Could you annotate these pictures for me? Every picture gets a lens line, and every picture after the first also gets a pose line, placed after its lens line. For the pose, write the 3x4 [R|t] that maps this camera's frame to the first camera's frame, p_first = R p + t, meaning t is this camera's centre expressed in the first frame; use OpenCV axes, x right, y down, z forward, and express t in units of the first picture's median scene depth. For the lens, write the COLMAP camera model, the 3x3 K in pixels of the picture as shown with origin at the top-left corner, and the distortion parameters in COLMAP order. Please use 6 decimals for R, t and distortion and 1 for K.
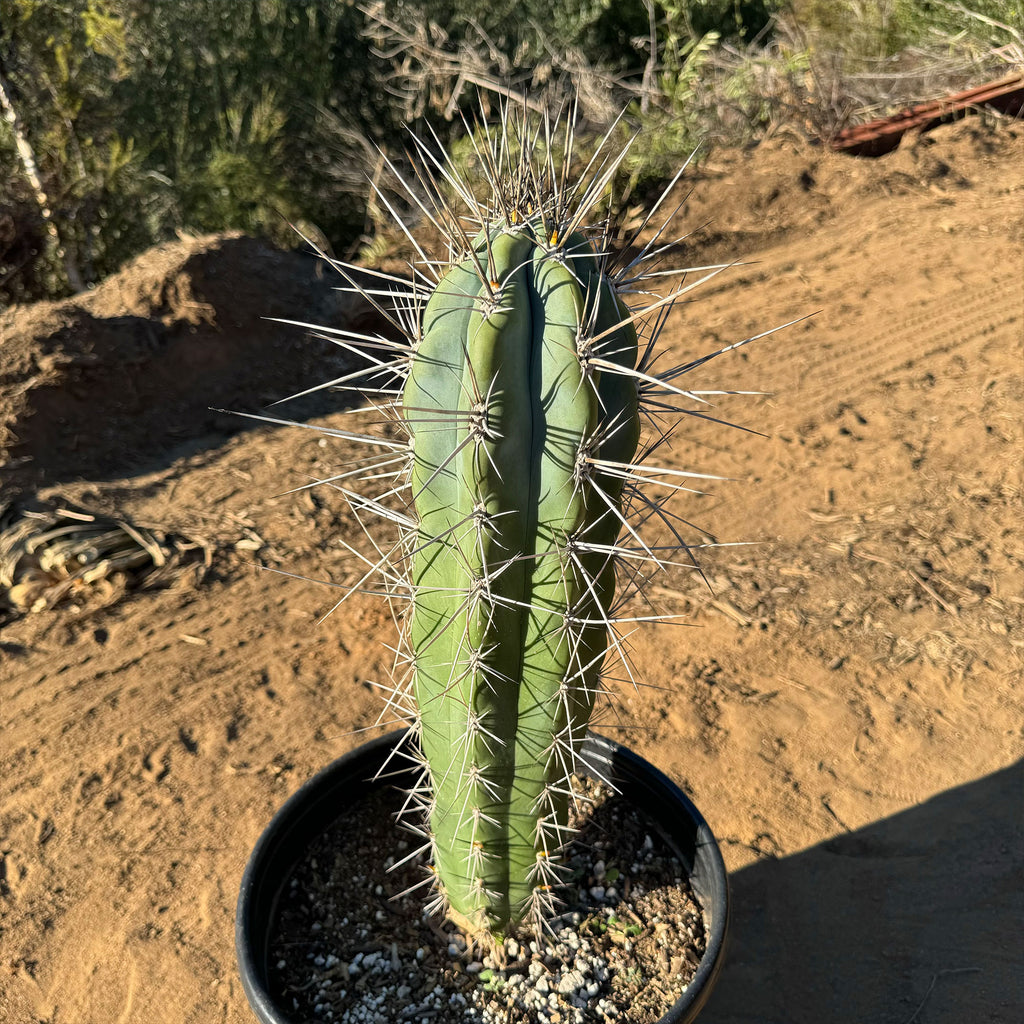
lens RADIAL K [[960.4, 0, 507.7], [0, 960.4, 511.6], [0, 0, 1]] dist [0.161237, -0.372175]
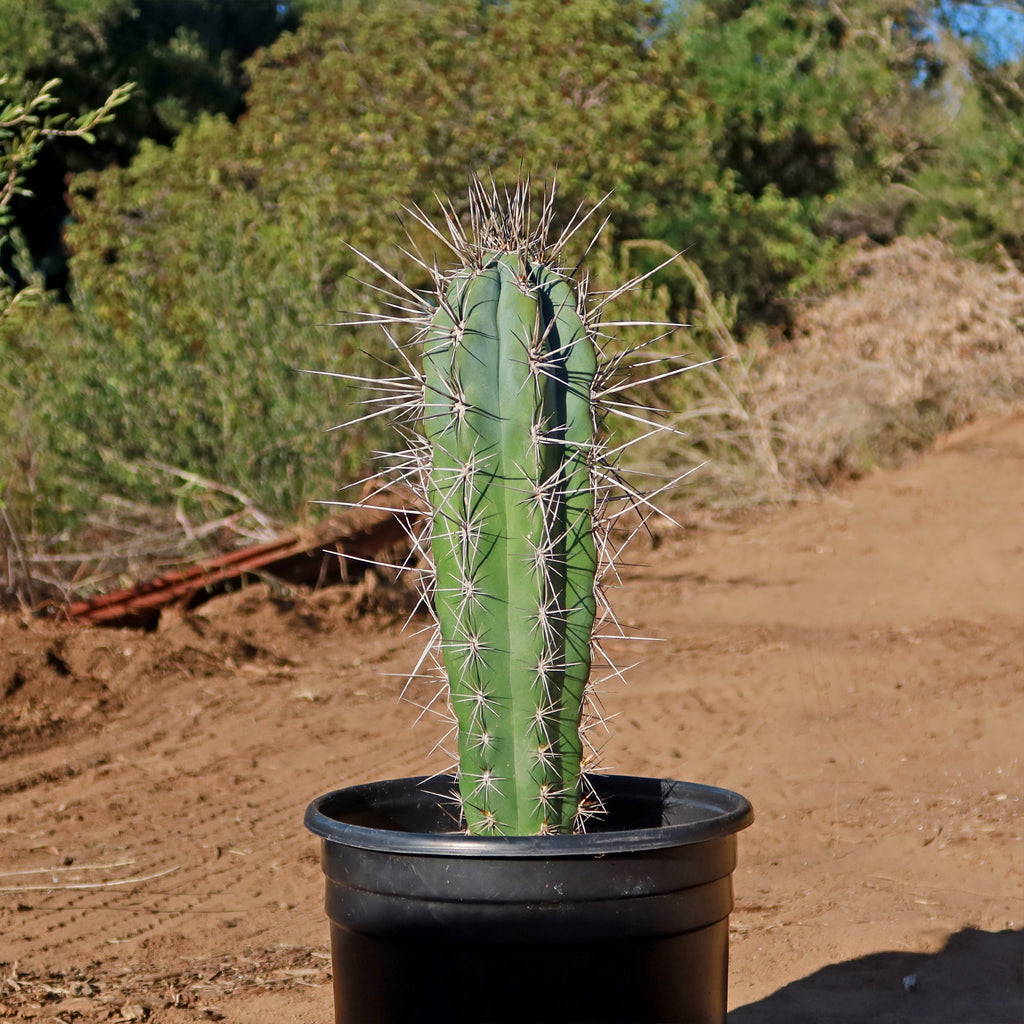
lens RADIAL K [[2148.1, 0, 511.9], [0, 2148.1, 449.2], [0, 0, 1]] dist [0.016558, 0.036623]
pose [[0.816286, 0.034813, 0.576599, -0.727830], [0.254200, 0.874688, -0.412679, 0.509960], [-0.518710, 0.483435, 0.705145, -0.438846]]
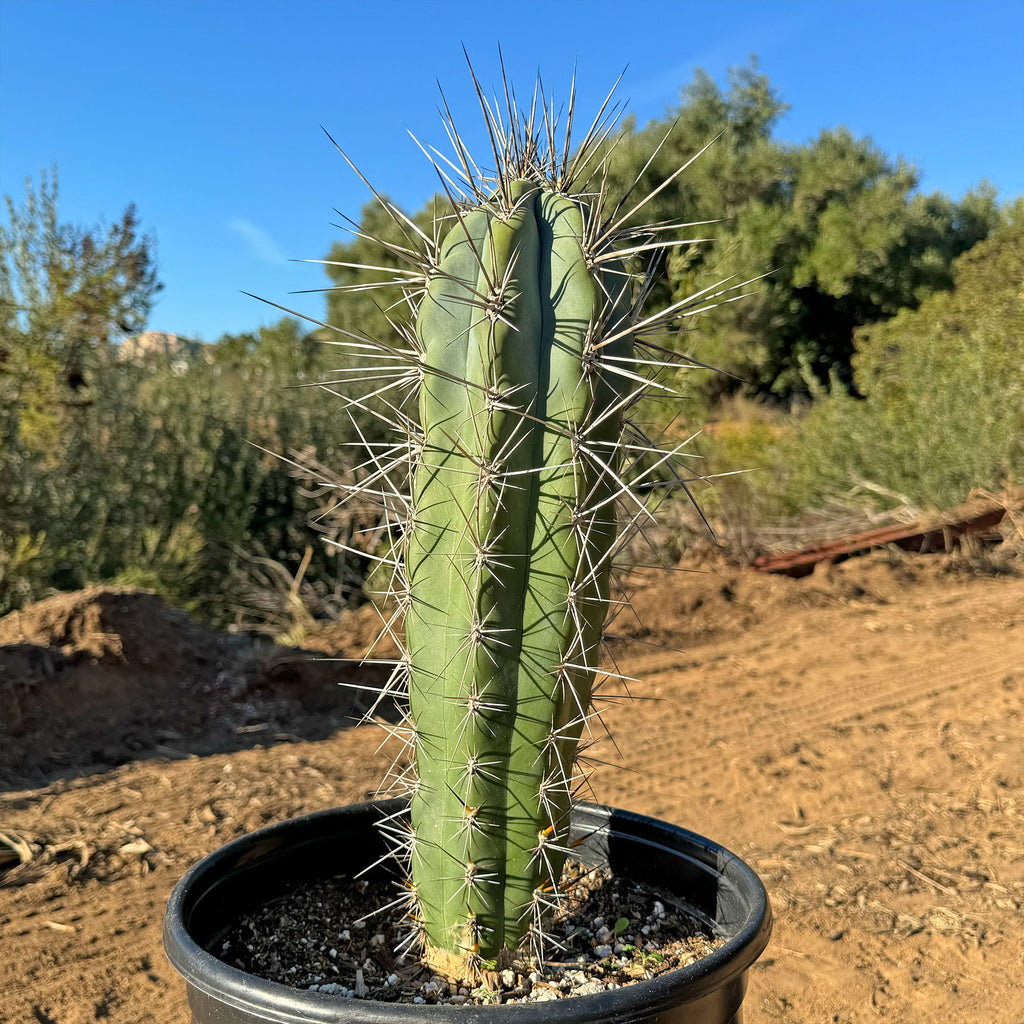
lens RADIAL K [[1050.4, 0, 515.4], [0, 1050.4, 498.5], [0, 0, 1]] dist [0.137000, -0.295619]
pose [[0.995532, 0.037033, 0.086858, -0.040126], [0.007524, 0.885842, -0.463926, 0.255648], [-0.094124, 0.462507, 0.881606, 0.022591]]
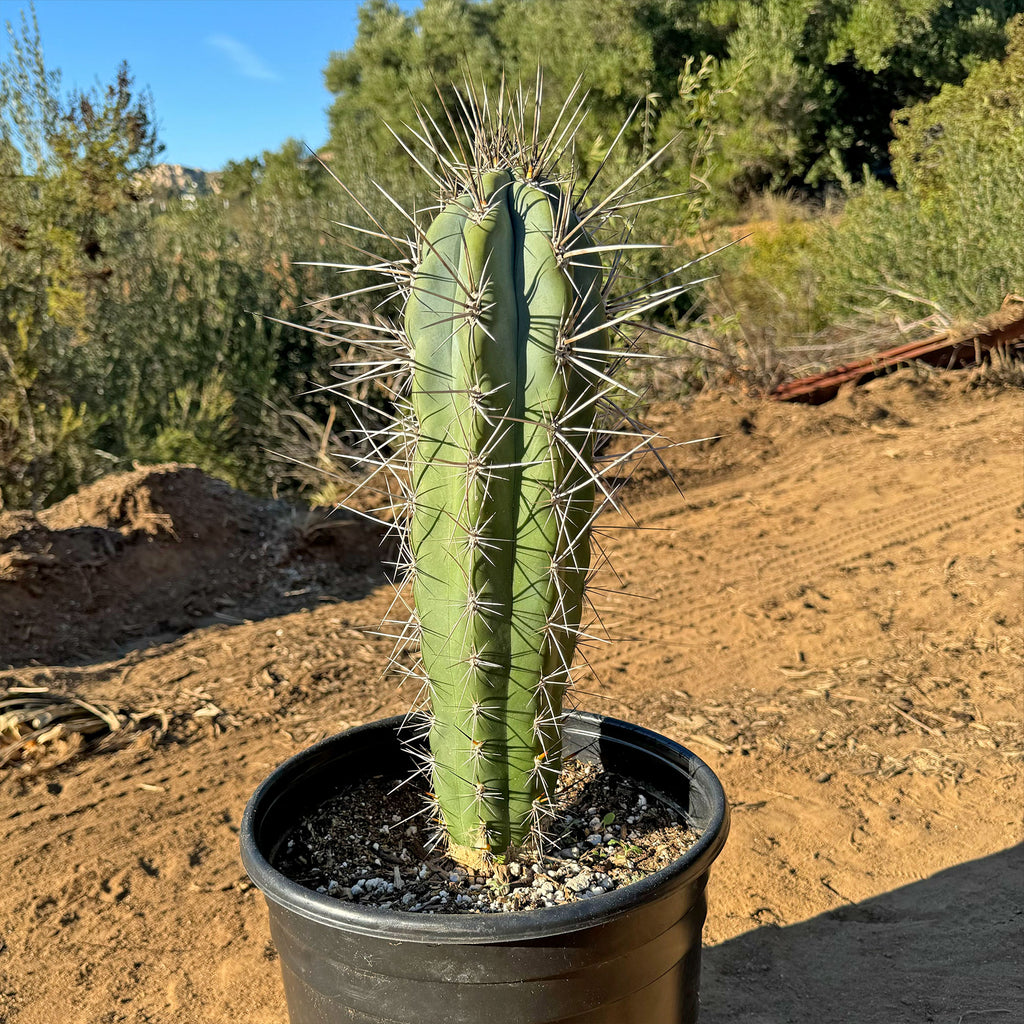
lens RADIAL K [[1033.0, 0, 458.3], [0, 1033.0, 551.8], [0, 0, 1]] dist [0.170283, -0.369718]
pose [[0.999572, -0.027970, 0.008559, -0.026670], [0.029237, 0.964279, -0.263269, 0.209578], [-0.000890, 0.263407, 0.964685, -0.061128]]
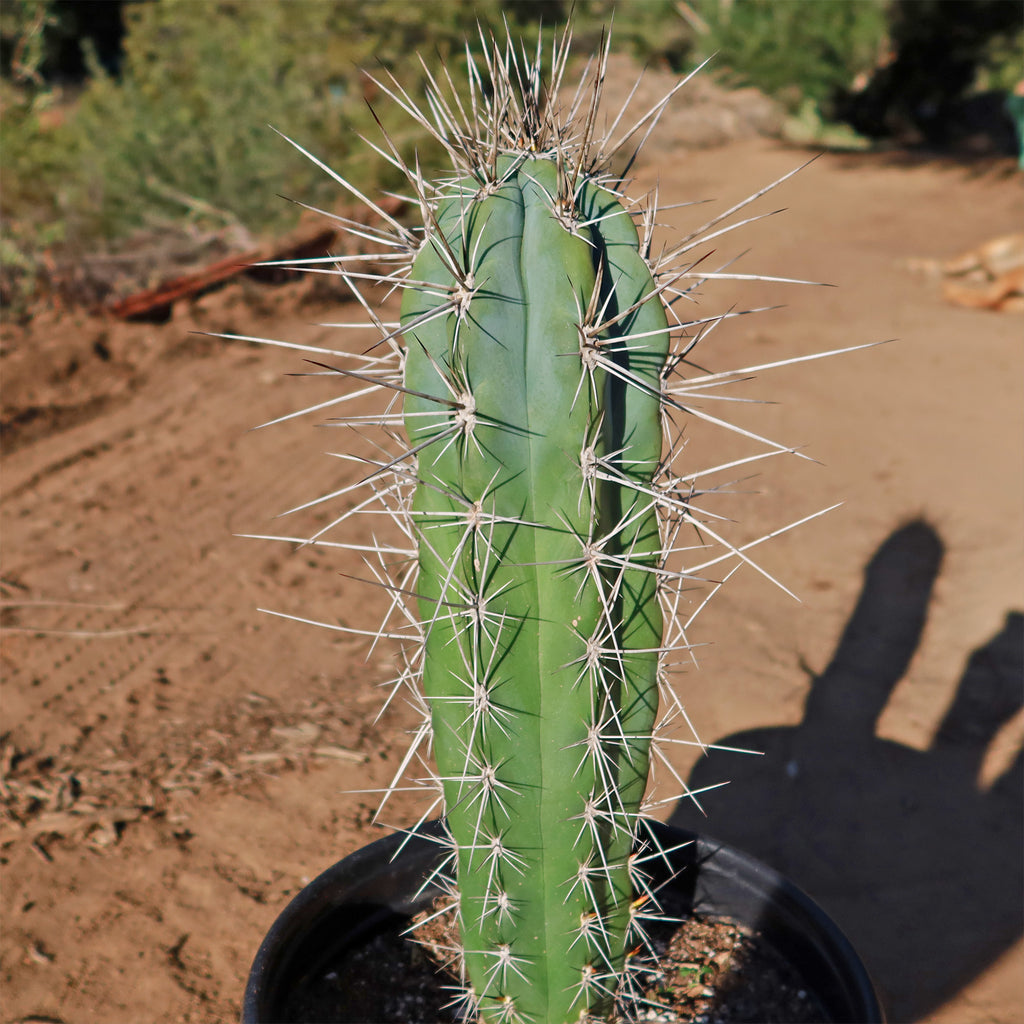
lens RADIAL K [[1129.2, 0, 463.7], [0, 1129.2, 466.4], [0, 0, 1]] dist [-0.027895, -0.008422]
pose [[0.773528, -0.117909, 0.622697, -0.301665], [0.271076, 0.949682, -0.156912, 0.054730], [-0.572863, 0.290174, 0.766568, 0.124362]]
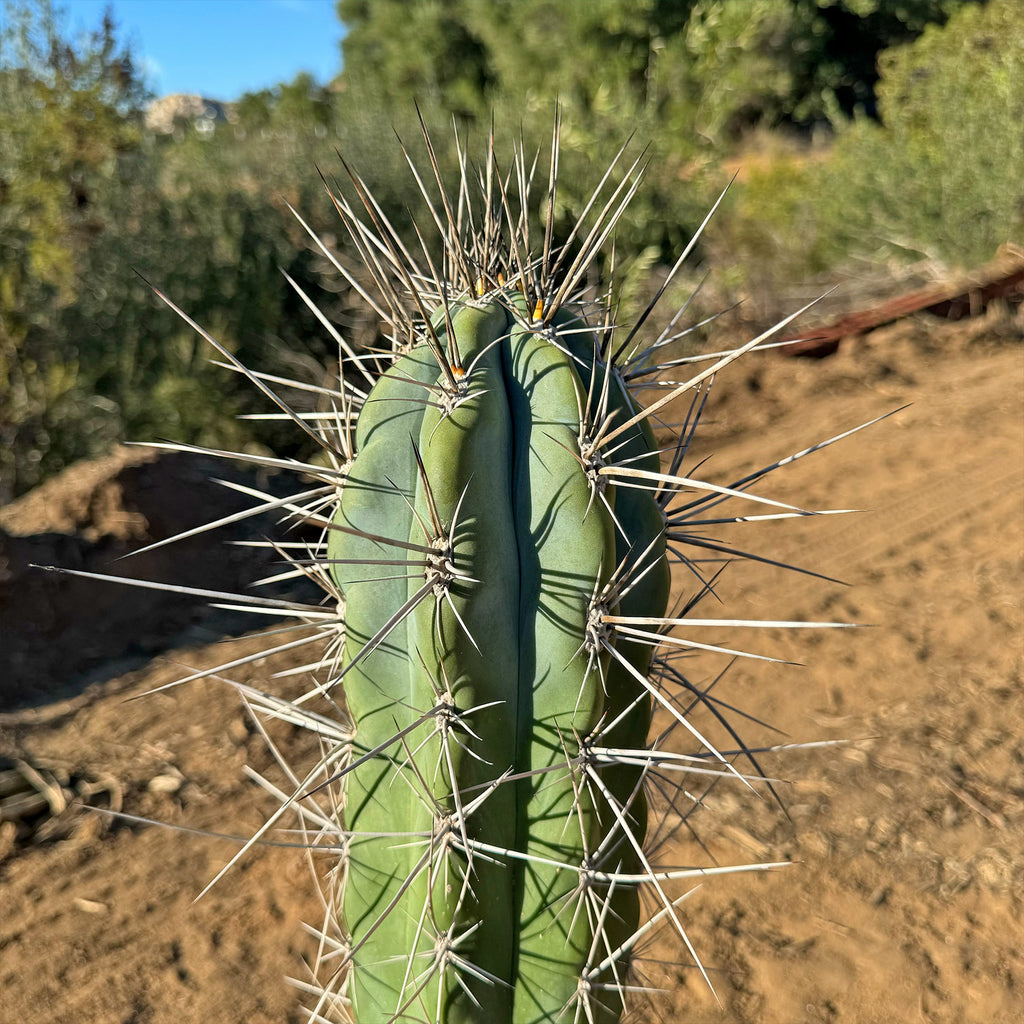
lens RADIAL K [[977.4, 0, 503.7], [0, 977.4, 513.4], [0, 0, 1]] dist [0.121840, -0.287064]
pose [[0.998470, -0.033809, 0.043760, -0.005694], [0.042569, 0.975019, -0.218006, 0.007949], [-0.035297, 0.219535, 0.974966, 0.131362]]
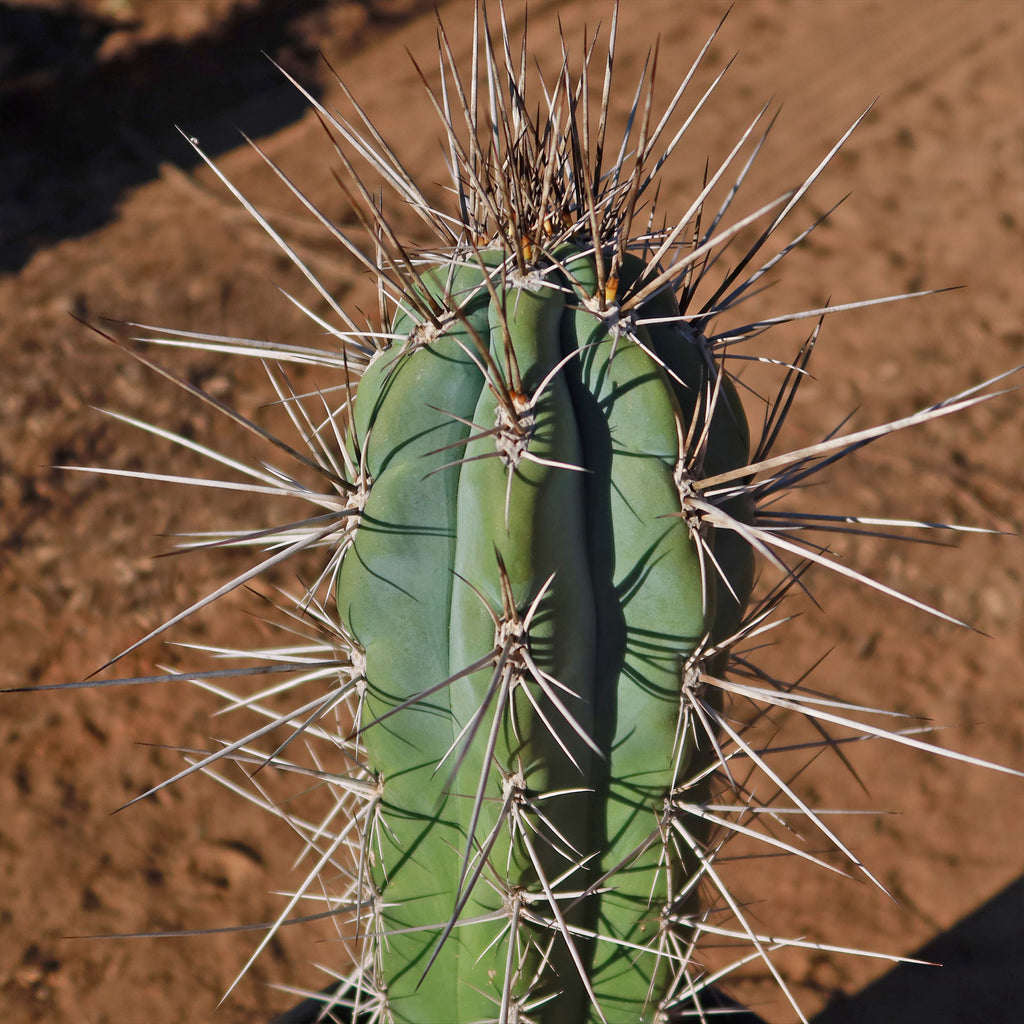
lens RADIAL K [[1462.1, 0, 510.2], [0, 1462.1, 495.2], [0, 0, 1]] dist [0.000070, 0.030085]
pose [[0.975907, -0.129684, 0.175465, -0.063768], [0.105515, 0.984412, 0.140715, -0.115155], [-0.190978, -0.118810, 0.974377, 0.087942]]
